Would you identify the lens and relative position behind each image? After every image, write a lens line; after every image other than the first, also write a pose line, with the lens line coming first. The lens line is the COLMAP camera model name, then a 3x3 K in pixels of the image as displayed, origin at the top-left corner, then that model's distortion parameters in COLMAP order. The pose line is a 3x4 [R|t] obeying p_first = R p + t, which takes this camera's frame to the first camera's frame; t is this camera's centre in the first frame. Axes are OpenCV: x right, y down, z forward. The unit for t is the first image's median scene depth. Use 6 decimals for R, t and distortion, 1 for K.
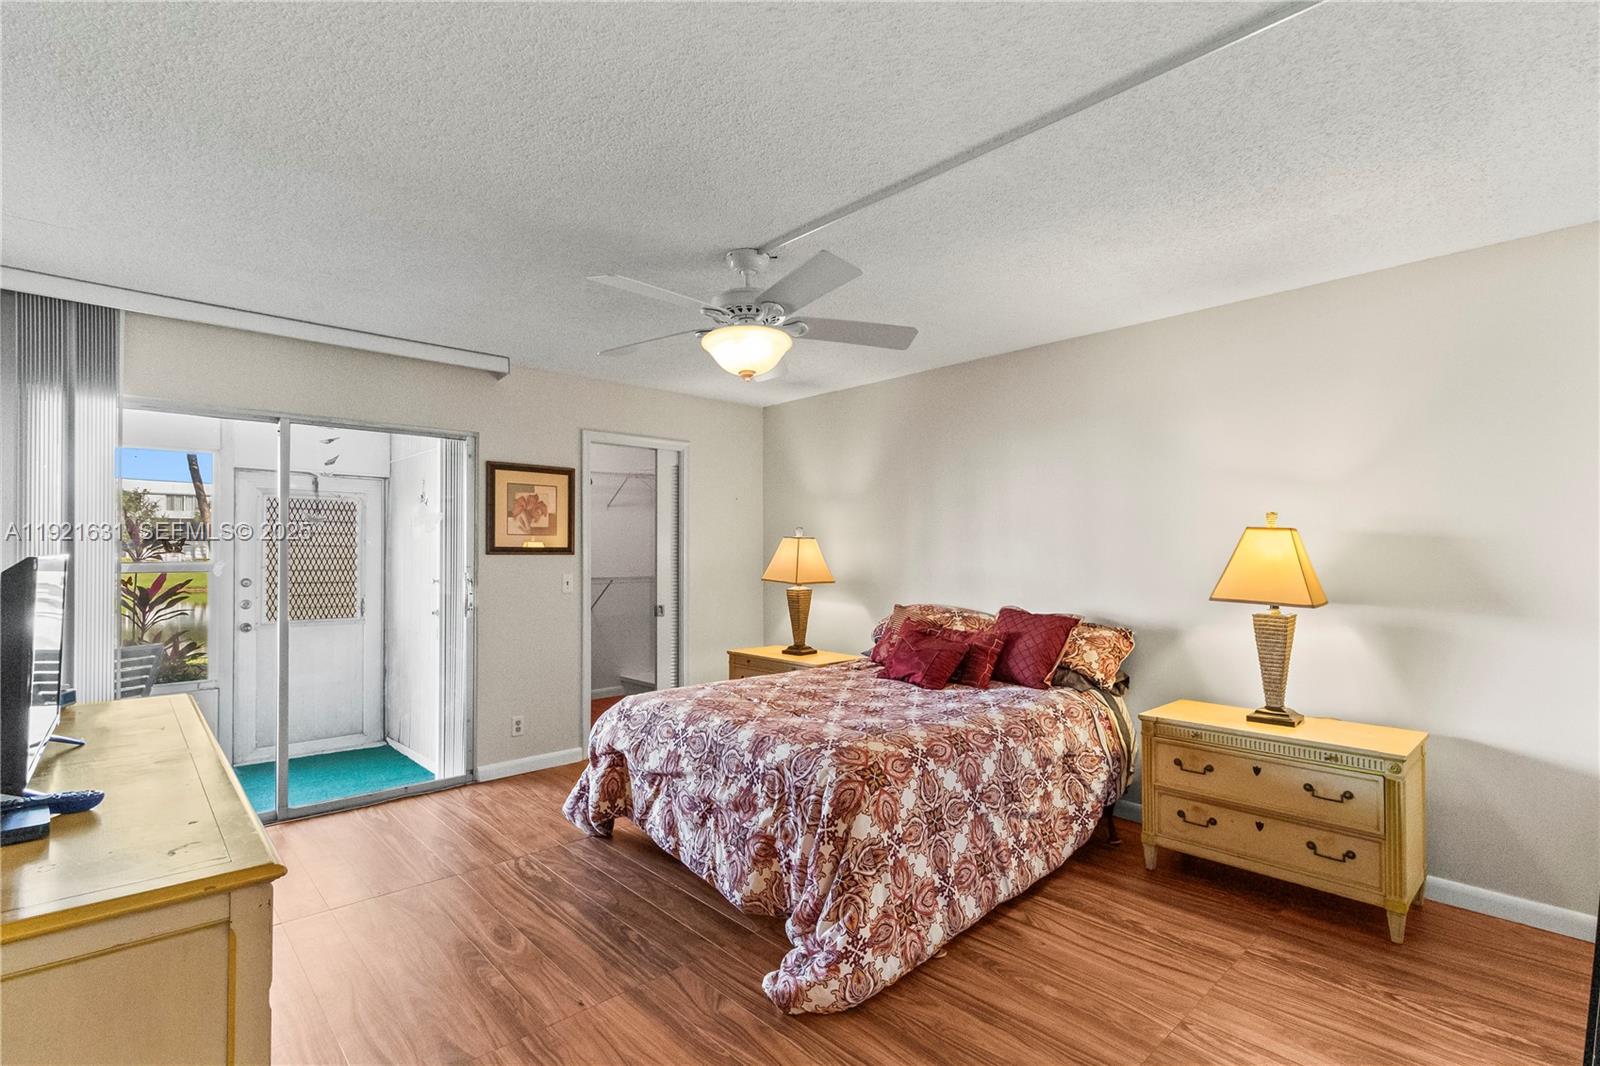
lens RADIAL K [[741.1, 0, 791.9], [0, 741.1, 544.5], [0, 0, 1]] dist [-0.000354, 0.000788]
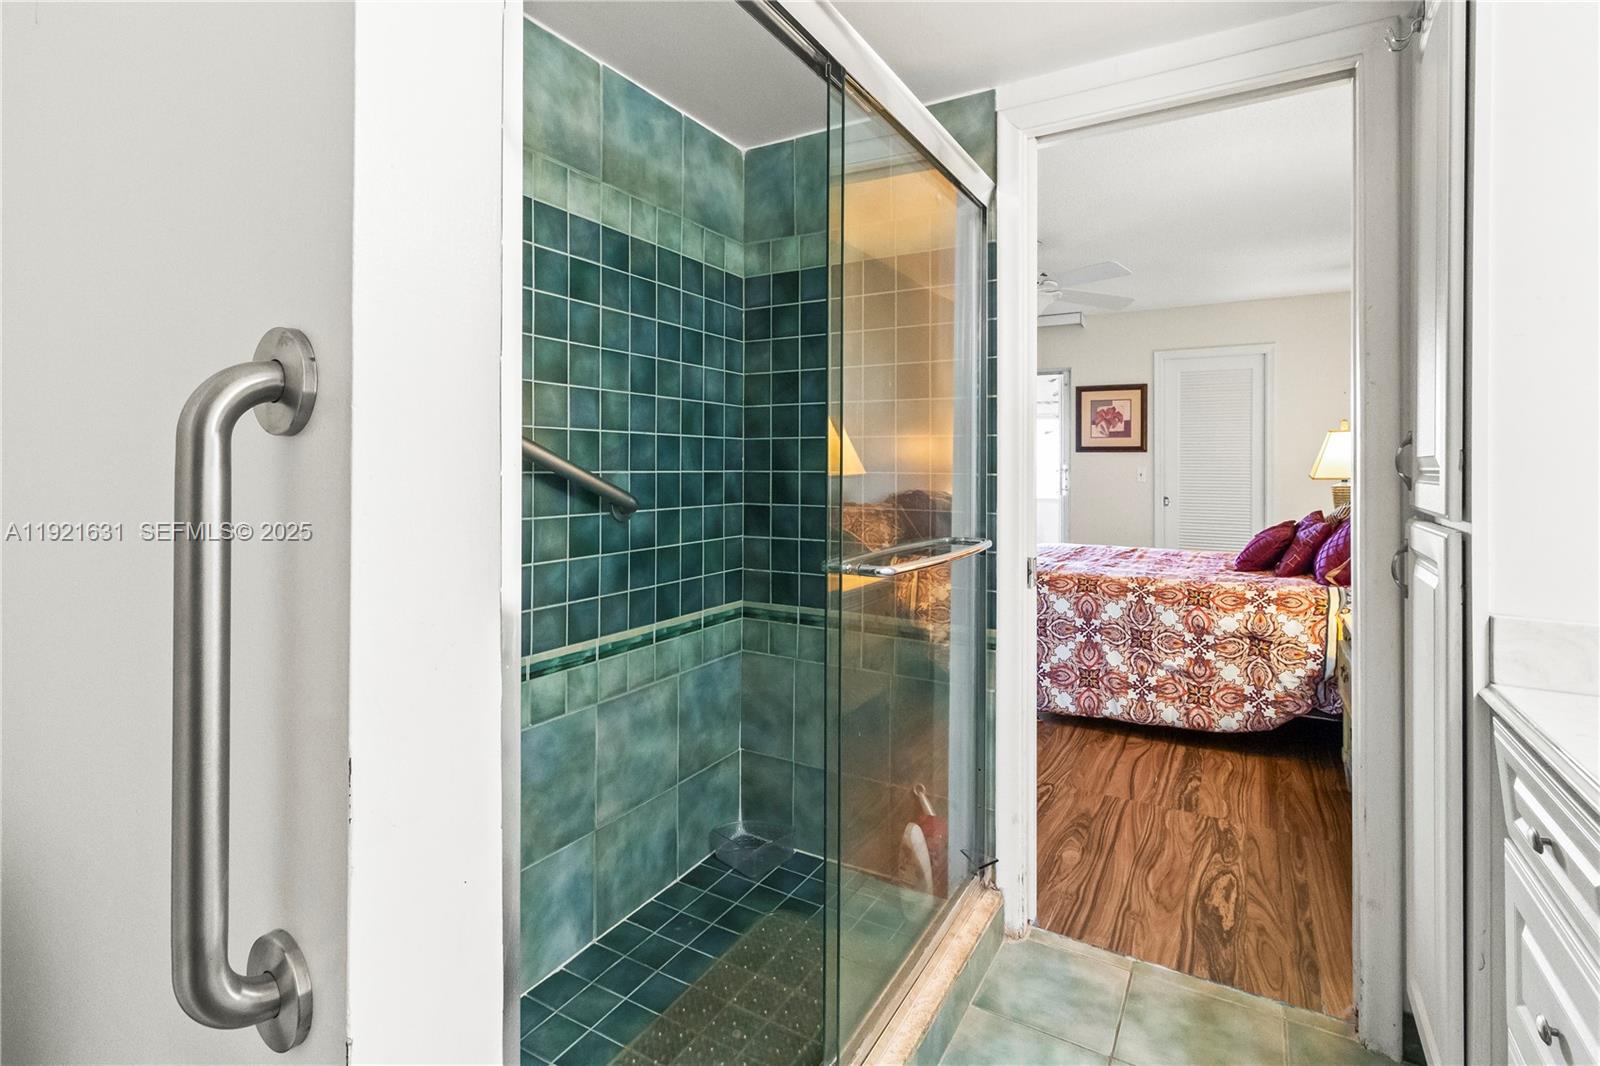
lens RADIAL K [[741.1, 0, 829.6], [0, 741.1, 460.5], [0, 0, 1]] dist [-0.000354, 0.000788]
pose [[0.322349, -0.003754, -0.946613, 1.310249], [0.006300, 0.999978, -0.001820, 0.048986], [0.946600, -0.005377, 0.322366, 0.153110]]
